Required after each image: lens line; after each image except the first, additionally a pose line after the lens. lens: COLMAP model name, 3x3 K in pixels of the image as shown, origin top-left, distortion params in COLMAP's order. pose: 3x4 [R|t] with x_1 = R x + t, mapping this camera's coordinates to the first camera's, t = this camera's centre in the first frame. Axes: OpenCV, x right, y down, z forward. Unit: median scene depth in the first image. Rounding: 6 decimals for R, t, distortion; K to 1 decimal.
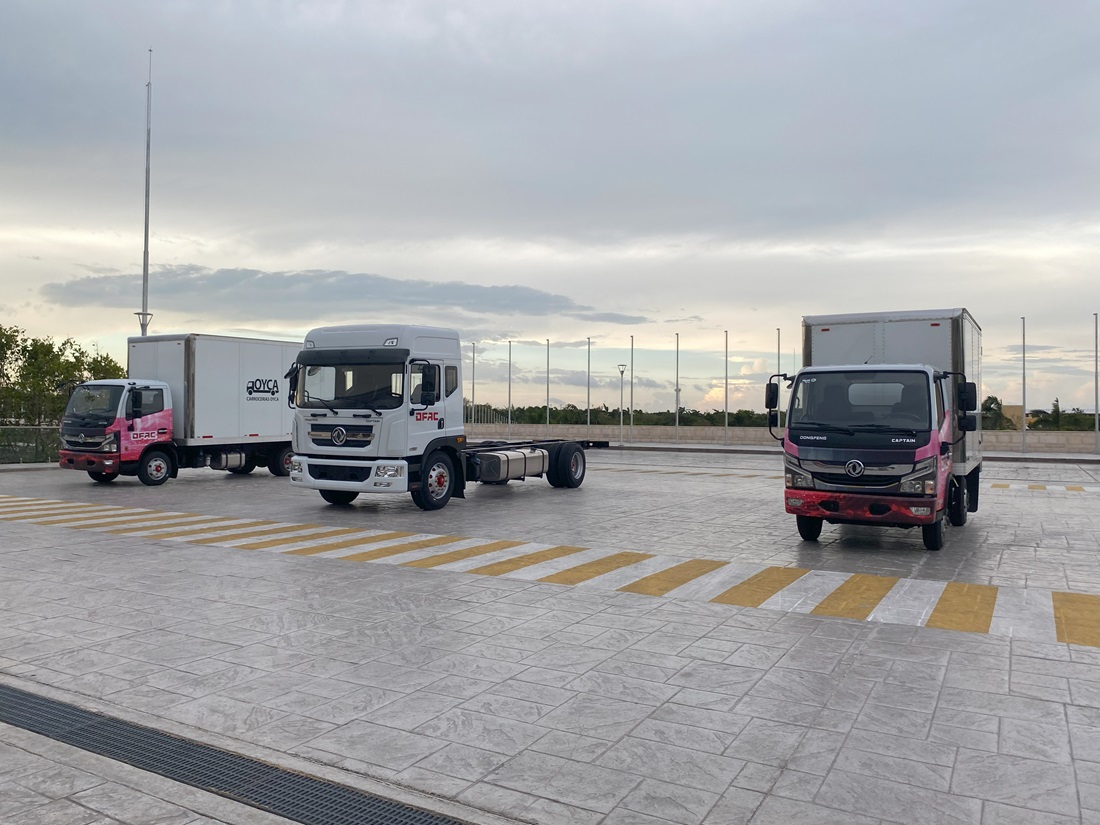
lens RADIAL K [[842.4, 0, 548.5], [0, 842.4, 408.8], [0, 0, 1]] dist [0.026179, 0.000153]
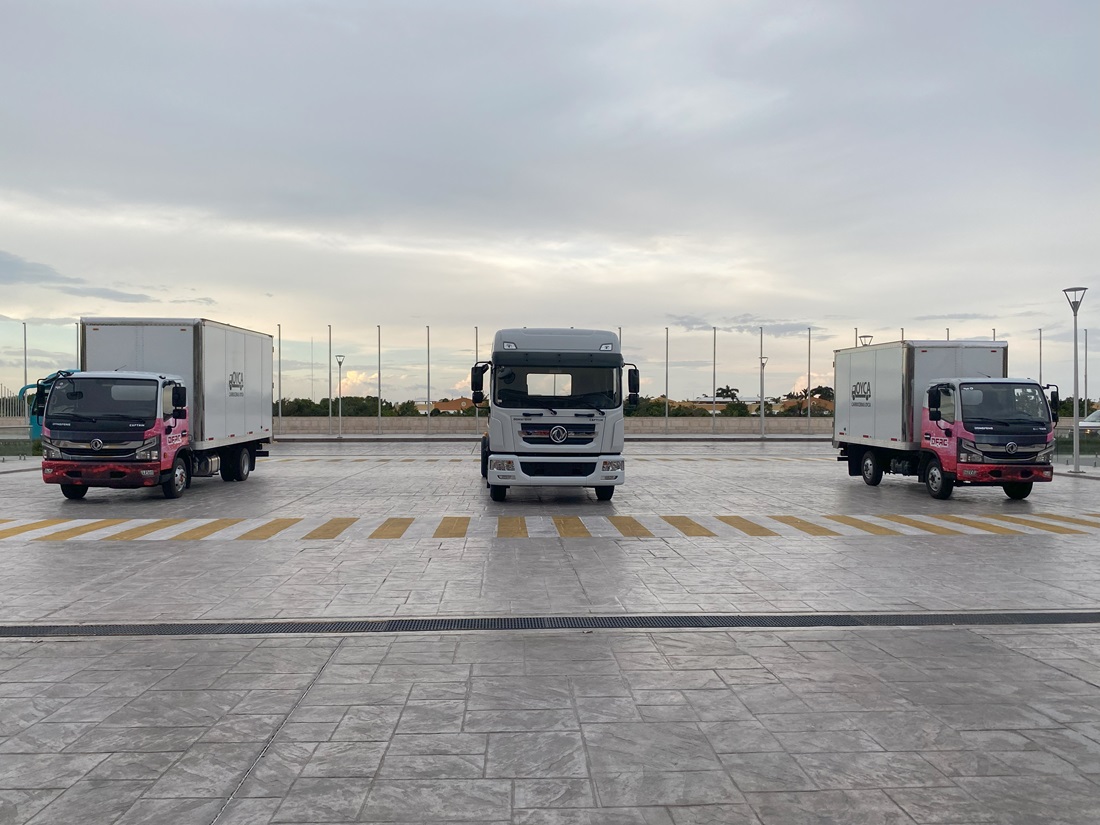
lens RADIAL K [[842.4, 0, 544.8], [0, 842.4, 411.9], [0, 0, 1]] dist [0.026179, 0.000153]
pose [[0.844369, -0.009511, 0.535677, -0.809149], [-0.000337, 0.999833, 0.018283, -0.014802], [-0.535761, -0.015618, 0.844225, 0.118102]]
